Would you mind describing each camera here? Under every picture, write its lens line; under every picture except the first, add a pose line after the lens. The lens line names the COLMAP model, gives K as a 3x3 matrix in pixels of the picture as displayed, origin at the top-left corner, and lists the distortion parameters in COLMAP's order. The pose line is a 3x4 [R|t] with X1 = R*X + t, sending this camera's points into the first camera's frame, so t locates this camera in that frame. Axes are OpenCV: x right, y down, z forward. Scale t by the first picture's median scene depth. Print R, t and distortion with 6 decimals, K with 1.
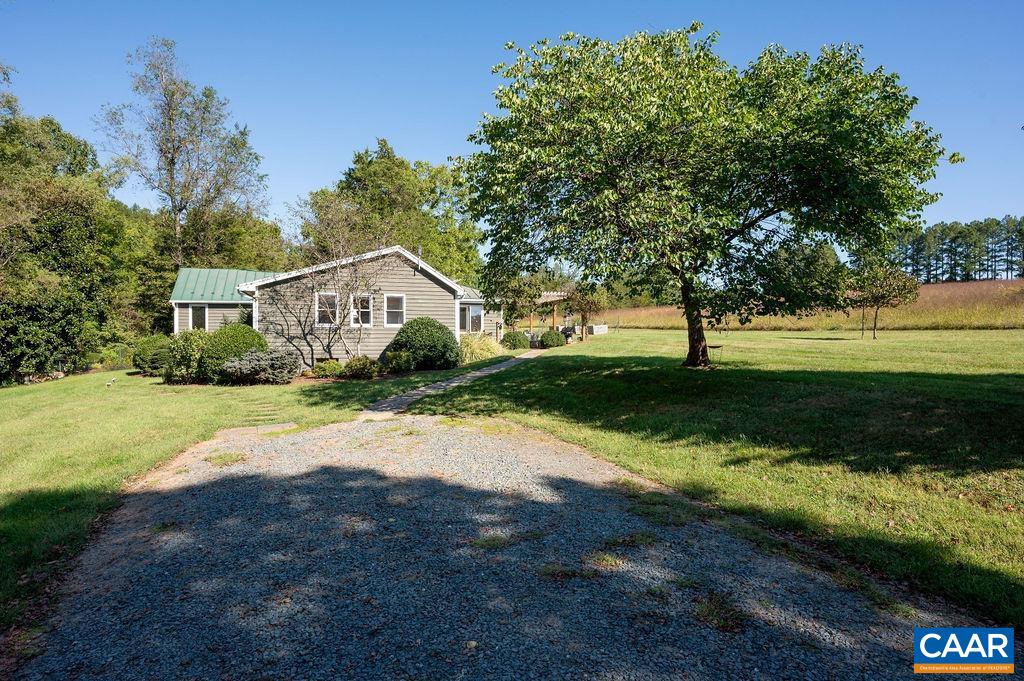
lens RADIAL K [[598.7, 0, 511.8], [0, 598.7, 339.3], [0, 0, 1]] dist [0.004658, 0.000724]
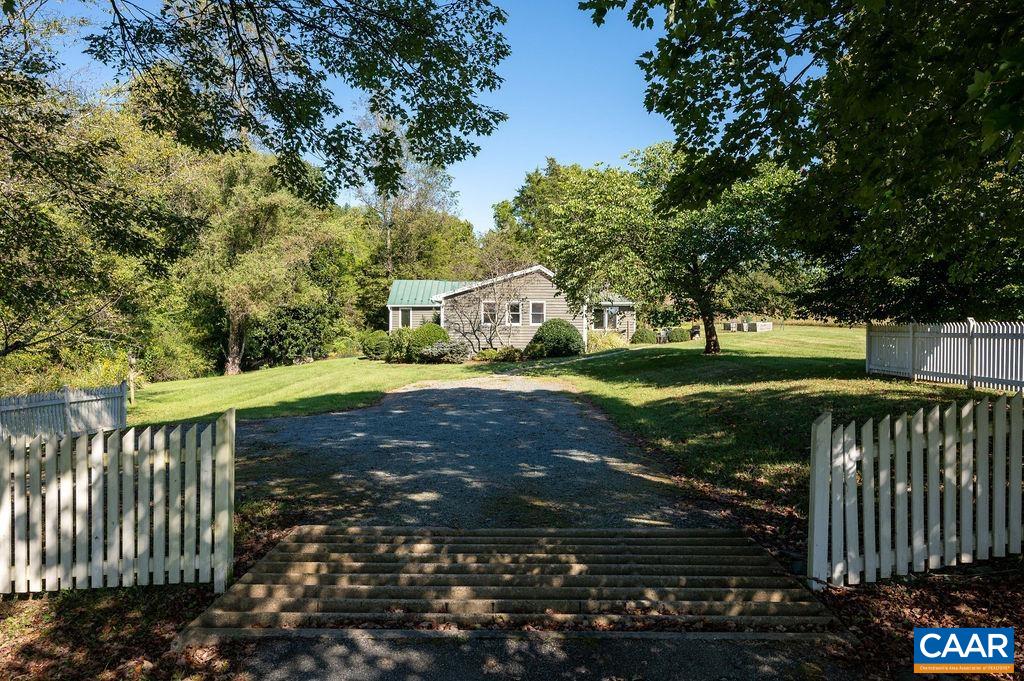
lens RADIAL K [[689.0, 0, 513.8], [0, 689.0, 338.4], [0, 0, 1]] dist [-0.004920, -0.000675]
pose [[0.950056, 0.007870, -0.311981, 0.229739], [-0.006720, 0.999966, 0.004762, 0.001541], [0.312008, -0.002428, 0.950077, -0.472783]]
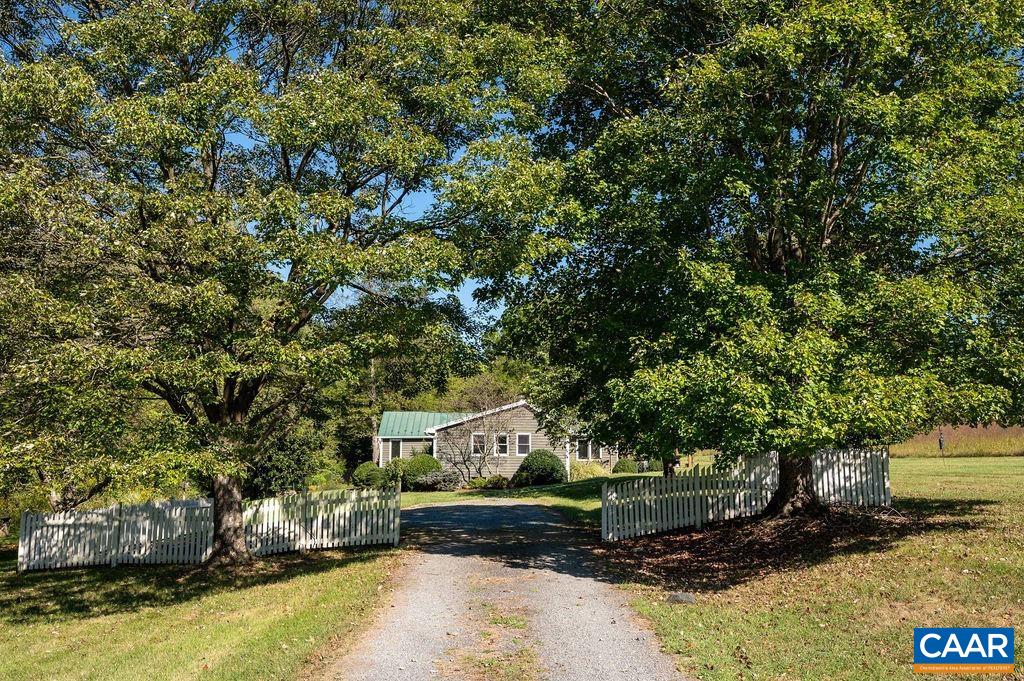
lens RADIAL K [[831.7, 0, 510.6], [0, 831.7, 342.2], [0, 0, 1]] dist [-0.004342, 0.000804]
pose [[0.952948, -0.042698, -0.300112, 0.375251], [-0.003542, 0.988394, -0.151870, 0.012838], [0.303114, 0.145788, 0.941737, -0.907389]]
